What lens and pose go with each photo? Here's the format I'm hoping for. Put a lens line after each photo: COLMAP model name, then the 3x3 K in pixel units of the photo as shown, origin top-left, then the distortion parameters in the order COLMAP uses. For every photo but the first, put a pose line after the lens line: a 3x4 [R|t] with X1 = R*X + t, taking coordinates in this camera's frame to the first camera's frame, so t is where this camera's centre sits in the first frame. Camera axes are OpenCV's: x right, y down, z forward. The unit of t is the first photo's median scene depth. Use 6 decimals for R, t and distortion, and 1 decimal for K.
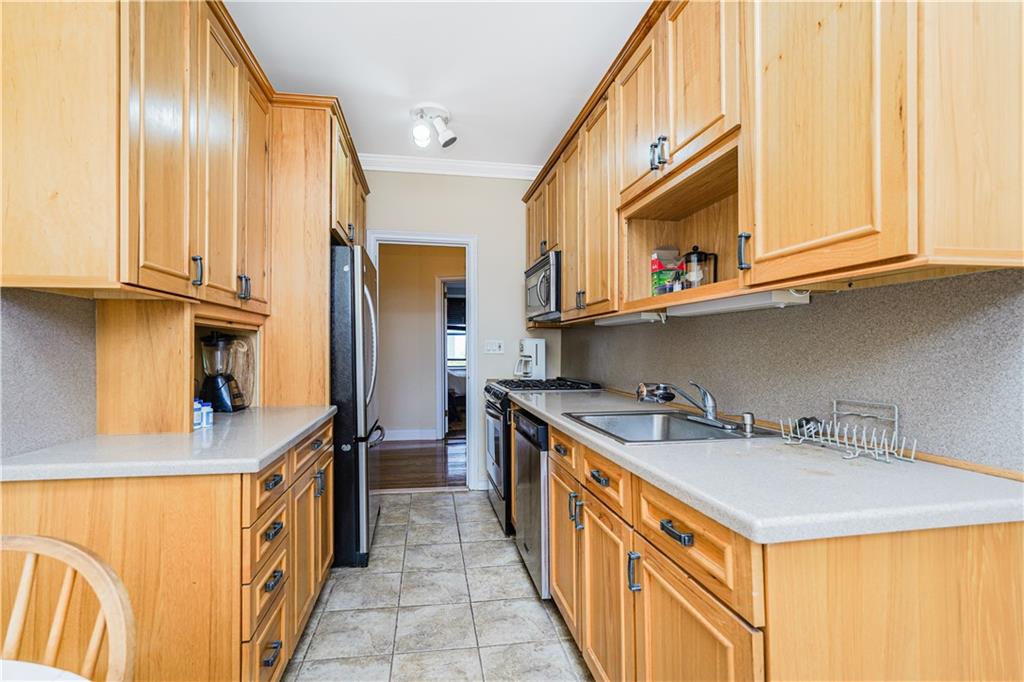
lens RADIAL K [[450.7, 0, 506.4], [0, 450.7, 346.7], [0, 0, 1]] dist [-0.014375, 0.002137]
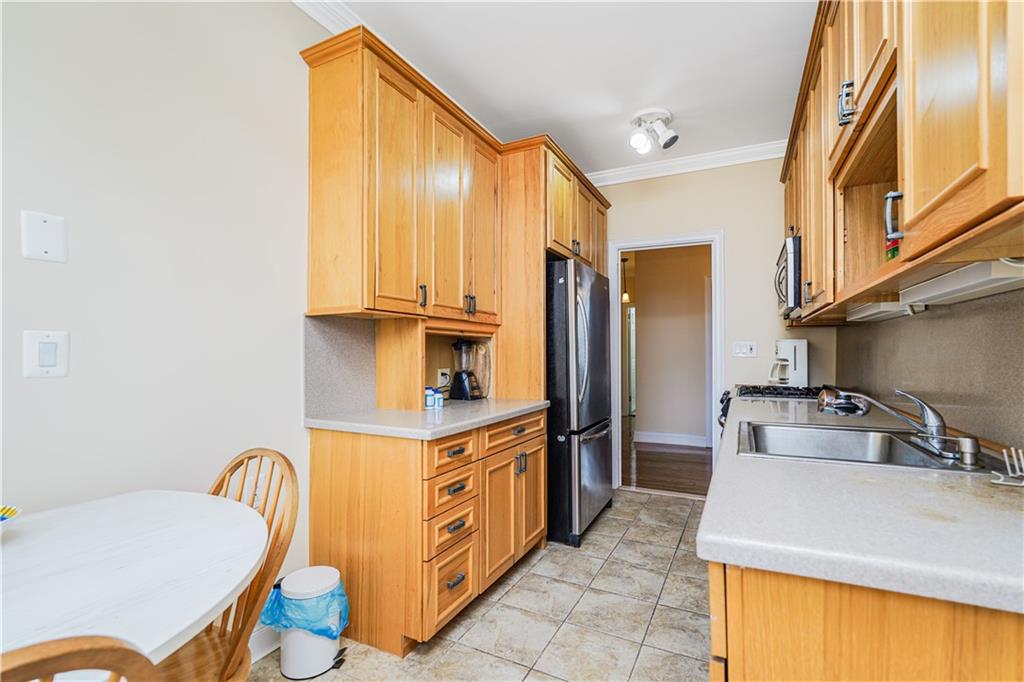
lens RADIAL K [[450.7, 0, 533.3], [0, 450.7, 352.7], [0, 0, 1]] dist [-0.014375, 0.002137]
pose [[0.827272, -0.004524, -0.561784, 0.263764], [0.006177, 0.999980, 0.001043, 0.006909], [0.561768, -0.004333, 0.827283, 0.020885]]
